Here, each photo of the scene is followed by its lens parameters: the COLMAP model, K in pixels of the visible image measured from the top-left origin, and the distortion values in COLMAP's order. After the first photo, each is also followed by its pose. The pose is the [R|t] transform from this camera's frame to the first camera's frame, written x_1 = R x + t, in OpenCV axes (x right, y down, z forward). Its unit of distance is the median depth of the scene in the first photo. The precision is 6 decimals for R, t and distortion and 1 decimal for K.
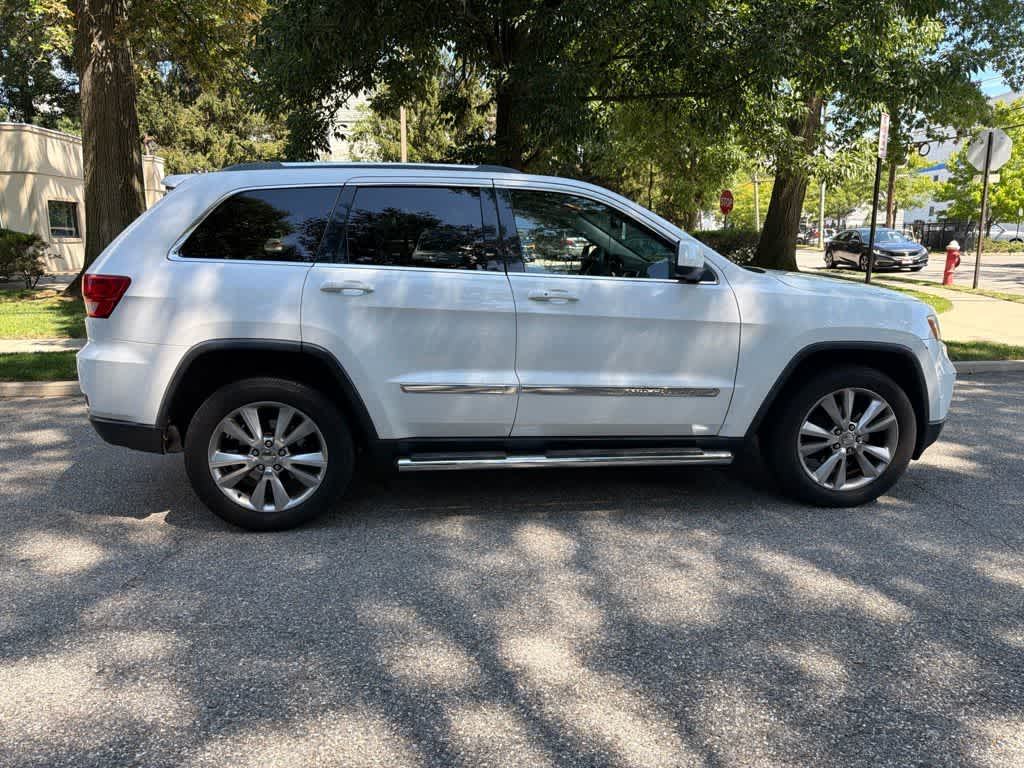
lens RADIAL K [[713.3, 0, 498.3], [0, 713.3, 382.4], [0, 0, 1]] dist [0.060833, -0.083423]
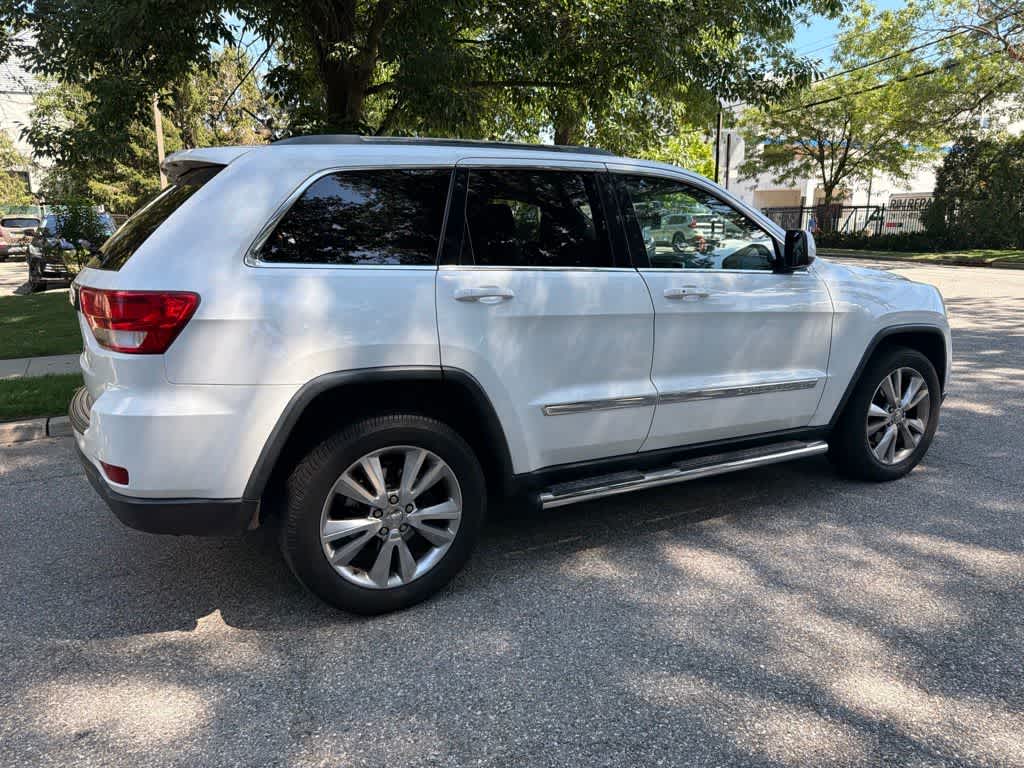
lens RADIAL K [[713.3, 0, 498.3], [0, 713.3, 382.4], [0, 0, 1]] dist [0.060833, -0.083423]
pose [[0.925825, -0.086432, 0.367937, -0.486050], [0.081984, 0.996248, 0.027735, -0.052950], [-0.368954, 0.004487, 0.929437, 0.239562]]
